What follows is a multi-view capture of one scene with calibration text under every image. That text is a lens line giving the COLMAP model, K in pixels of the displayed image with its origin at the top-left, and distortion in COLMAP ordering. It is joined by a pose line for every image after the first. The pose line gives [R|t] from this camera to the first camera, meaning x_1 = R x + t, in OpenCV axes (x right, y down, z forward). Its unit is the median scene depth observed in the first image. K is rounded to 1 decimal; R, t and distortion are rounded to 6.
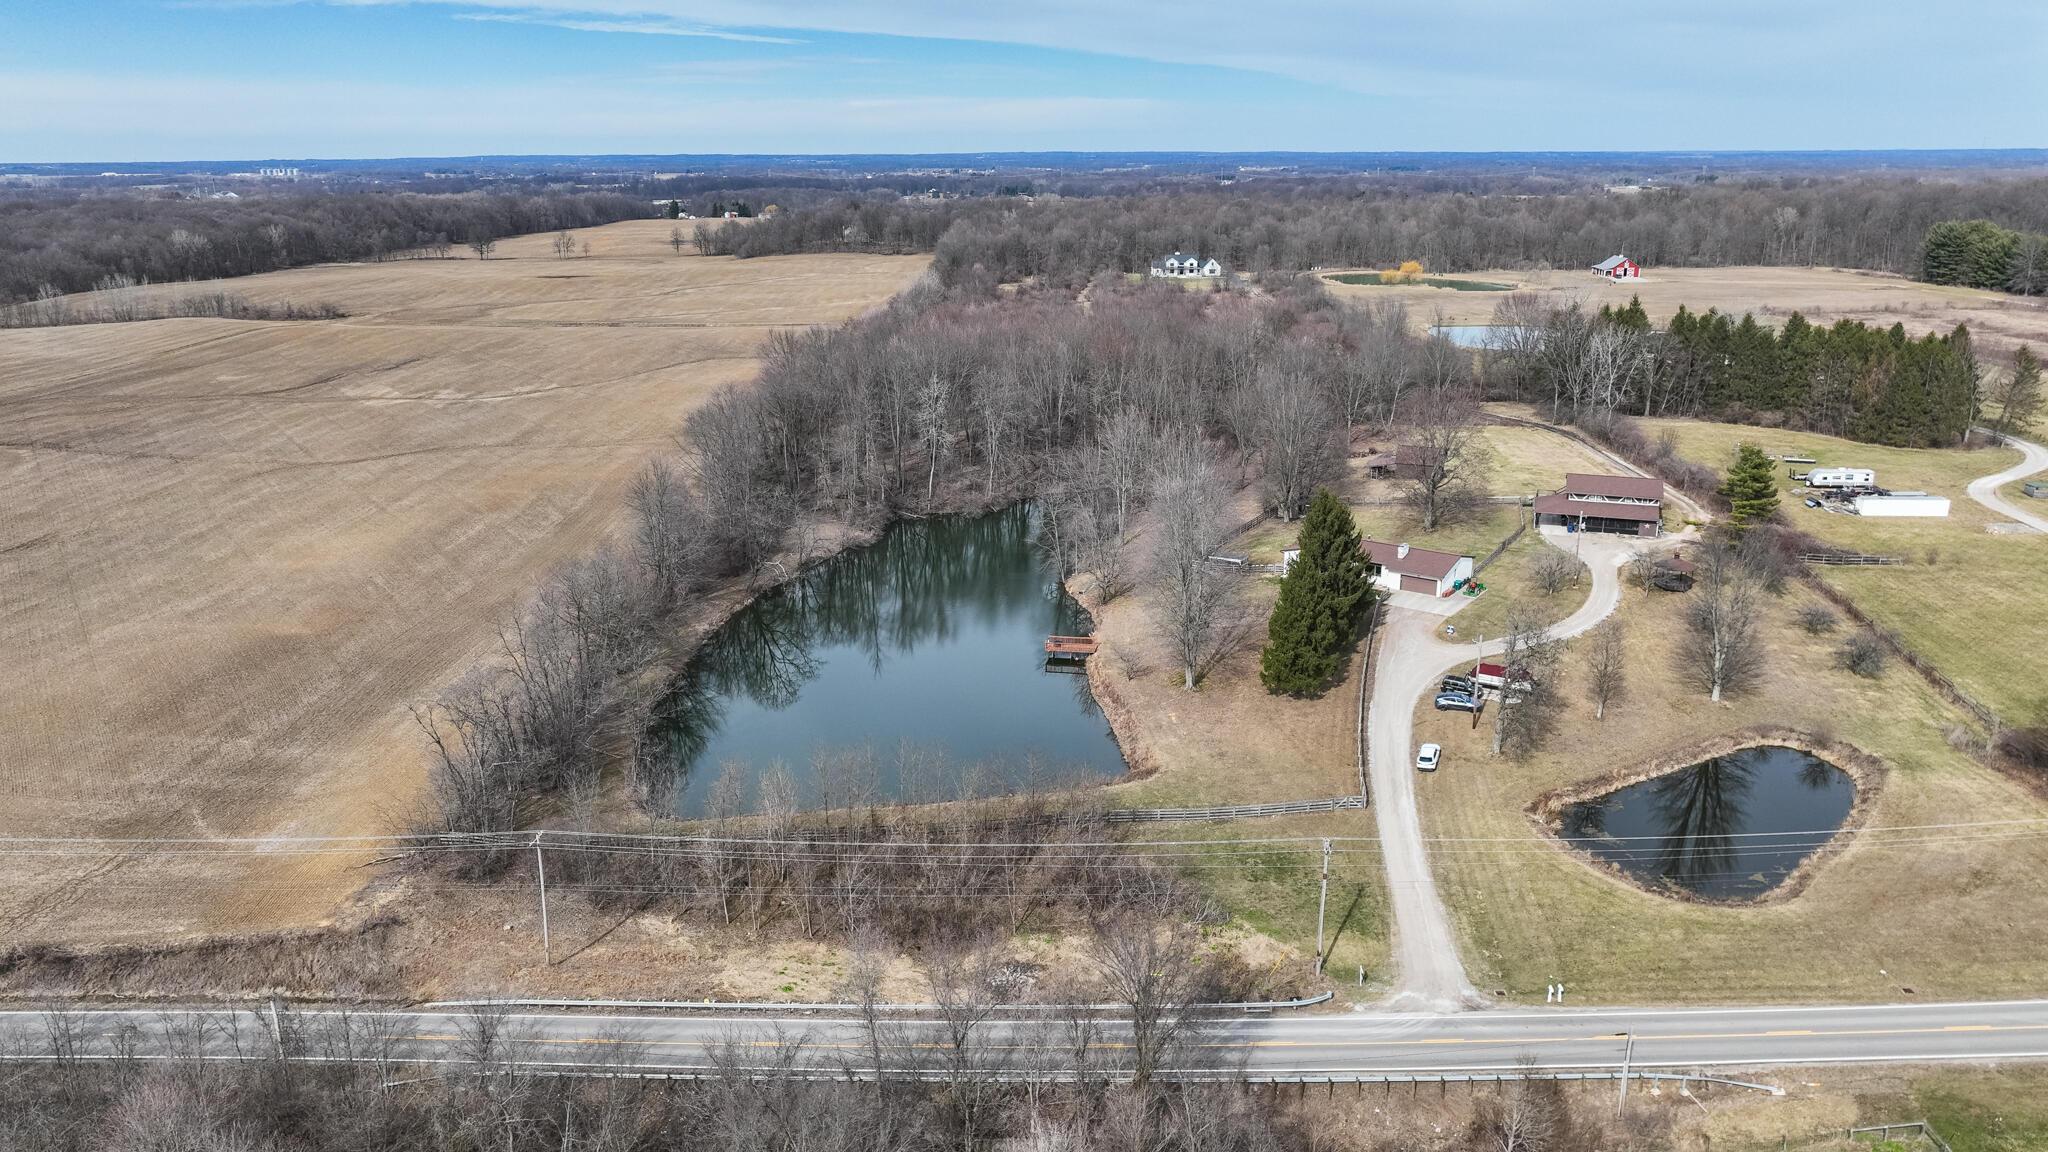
lens RADIAL K [[1443.3, 0, 1024.0], [0, 1443.3, 576.0], [0, 0, 1]] dist [0.003269, 0.010786]
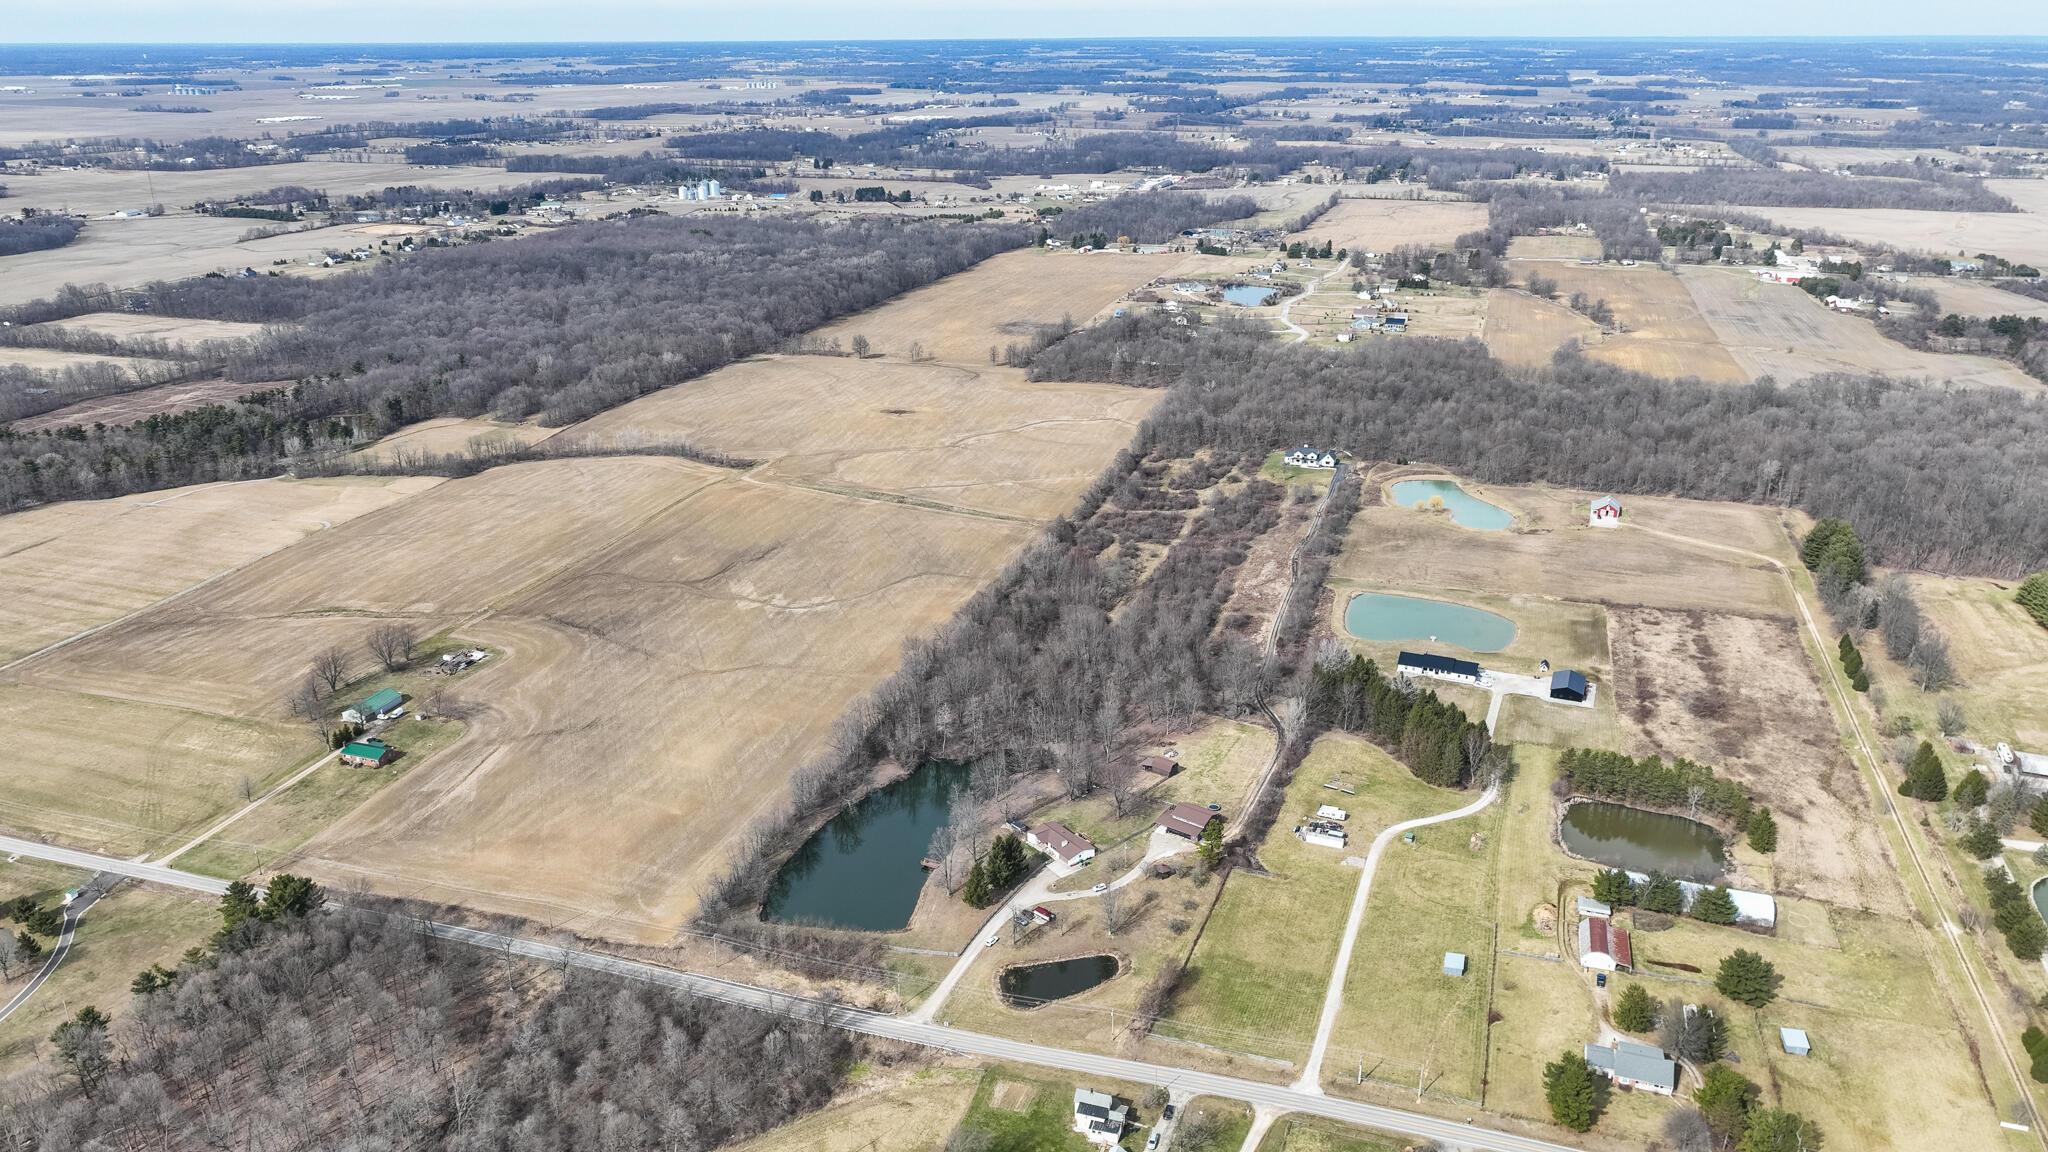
lens RADIAL K [[1443.3, 0, 1024.0], [0, 1443.3, 576.0], [0, 0, 1]] dist [0.003269, 0.010786]
pose [[0.956648, 0.108491, -0.270284, 0.267871], [-0.087098, 0.992130, 0.089959, -0.228632], [0.277917, -0.062518, 0.958569, -0.463839]]
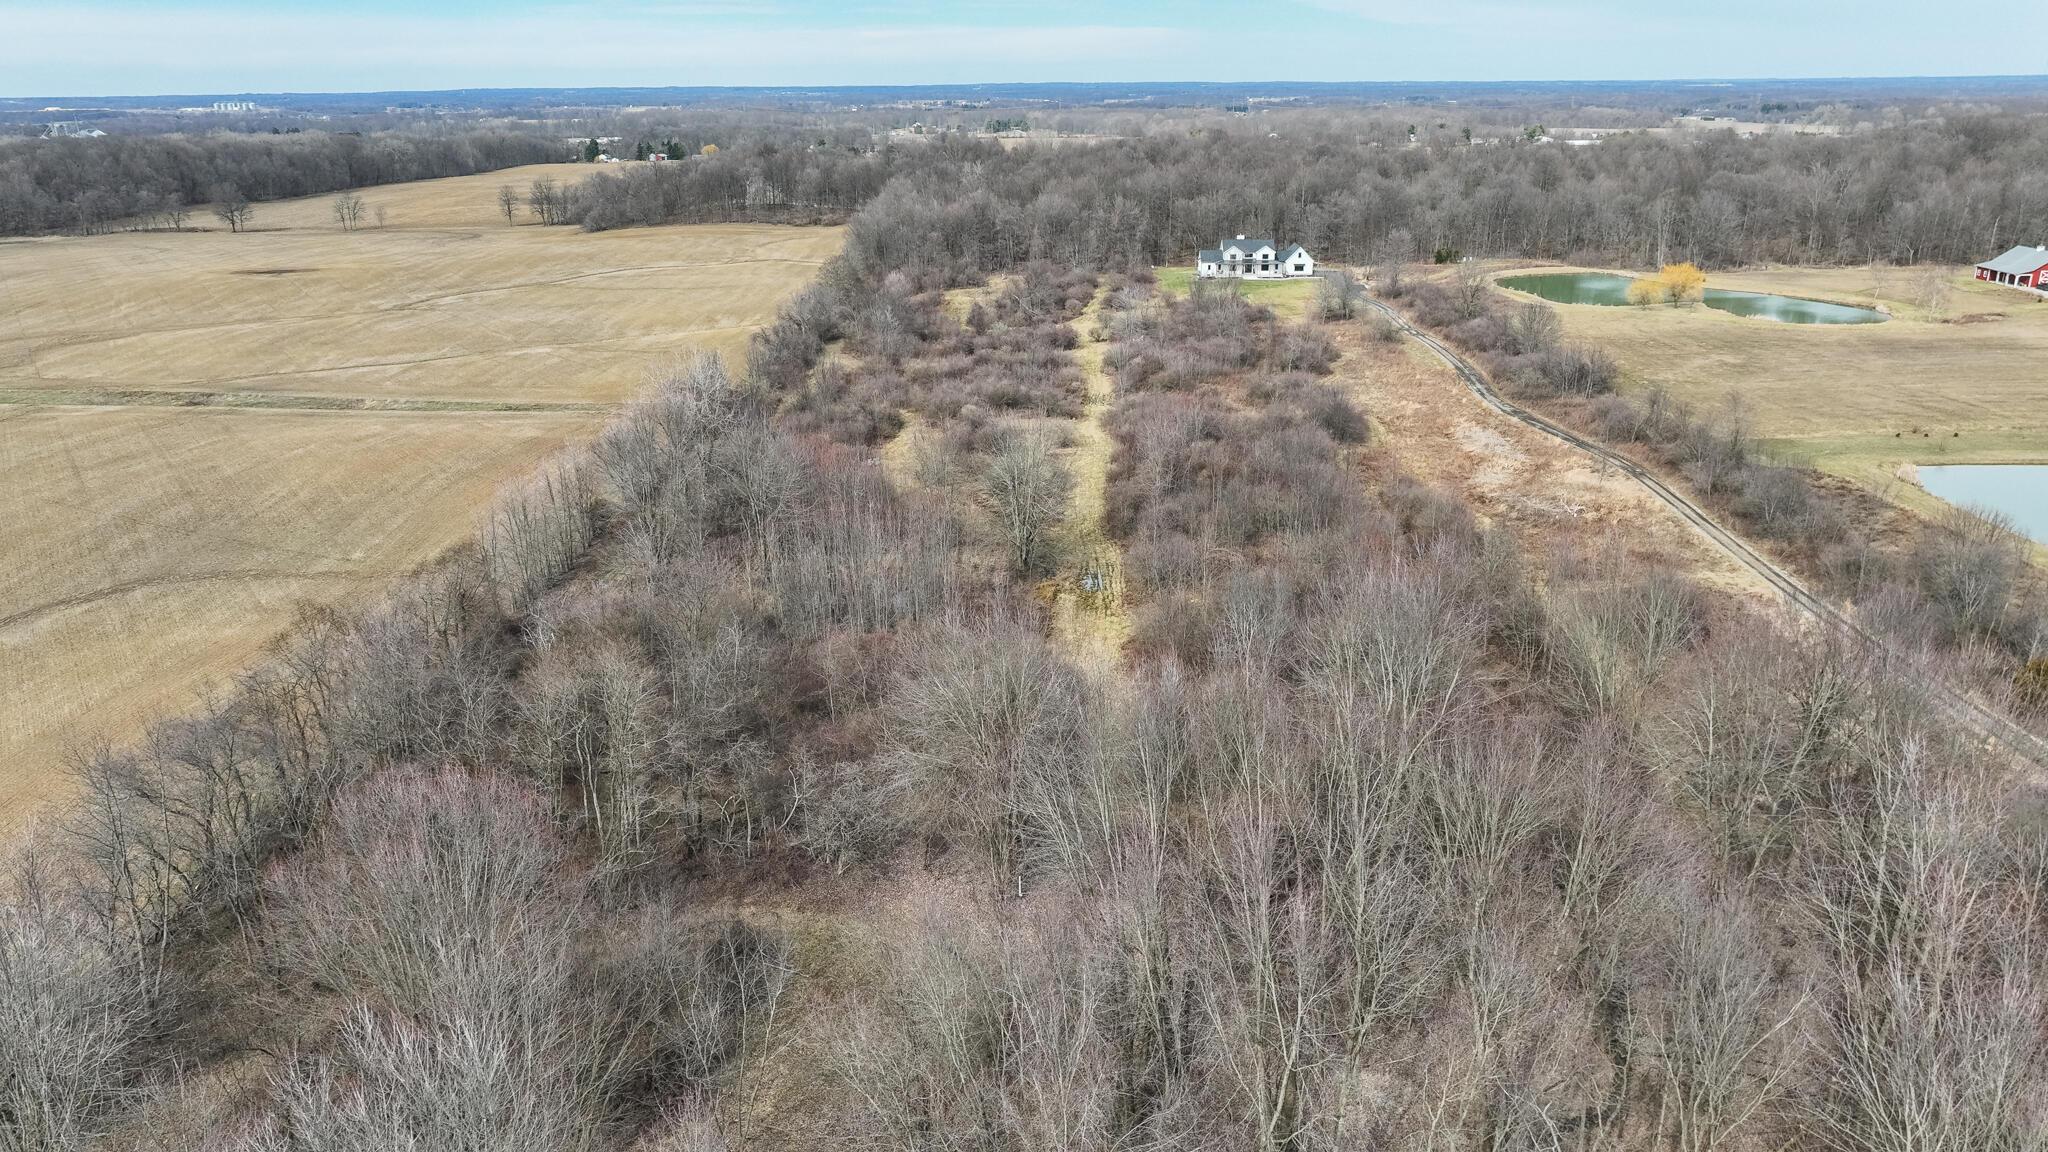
lens RADIAL K [[1448.5, 0, 1024.0], [0, 1448.5, 576.0], [0, 0, 1]] dist [-0.009914, 0.030287]
pose [[0.999992, -0.003969, -0.000405, 0.016511], [0.003983, 0.999083, 0.042639, -0.121988], [0.000235, -0.042640, 0.999090, 0.437297]]
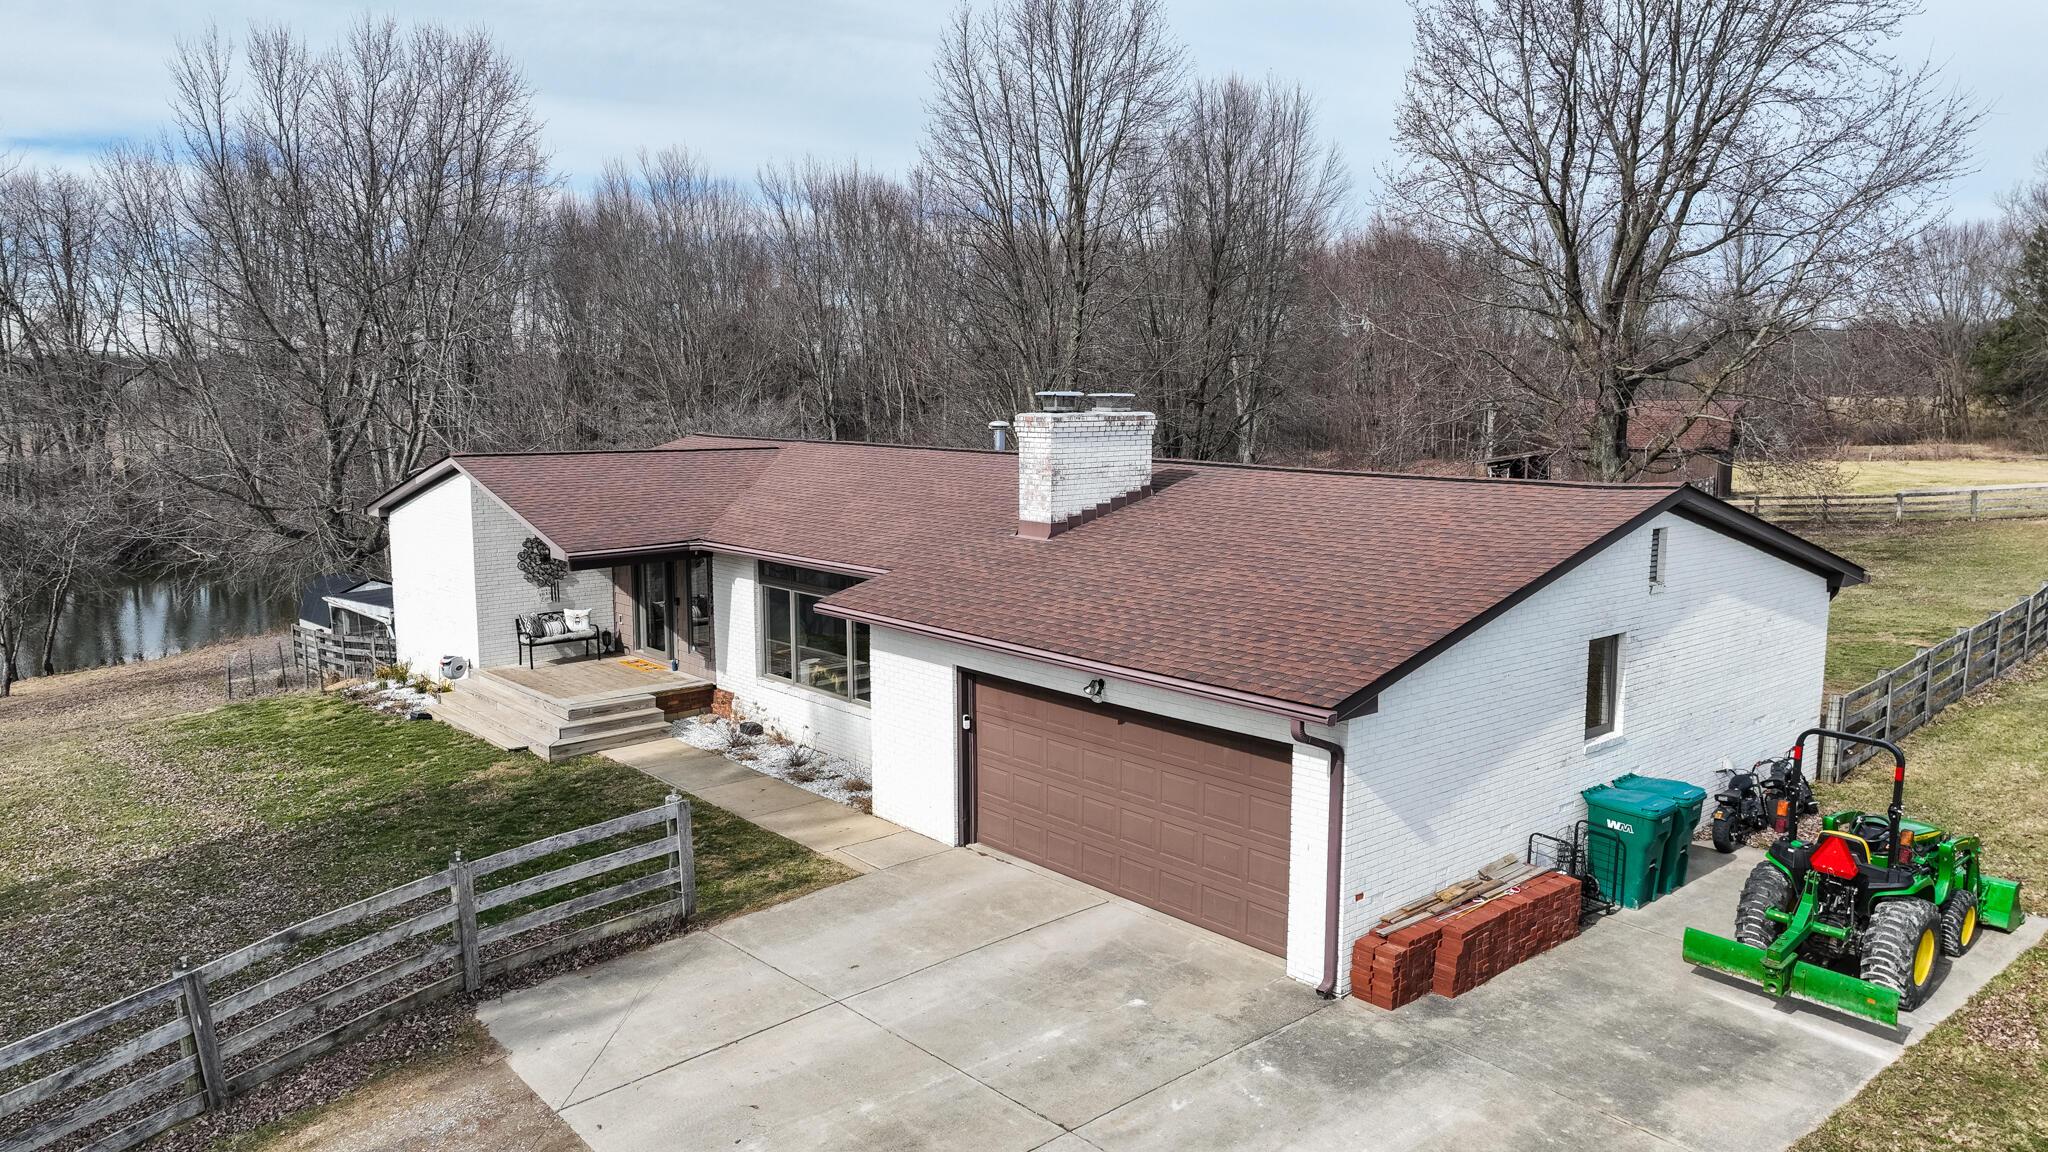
lens RADIAL K [[1443.3, 0, 1024.0], [0, 1443.3, 576.0], [0, 0, 1]] dist [0.003269, 0.010786]
pose [[0.976616, 0.035159, -0.212096, 0.090051], [-0.067533, 0.986771, -0.147386, 0.001894], [0.204108, 0.158263, 0.966071, 0.289583]]
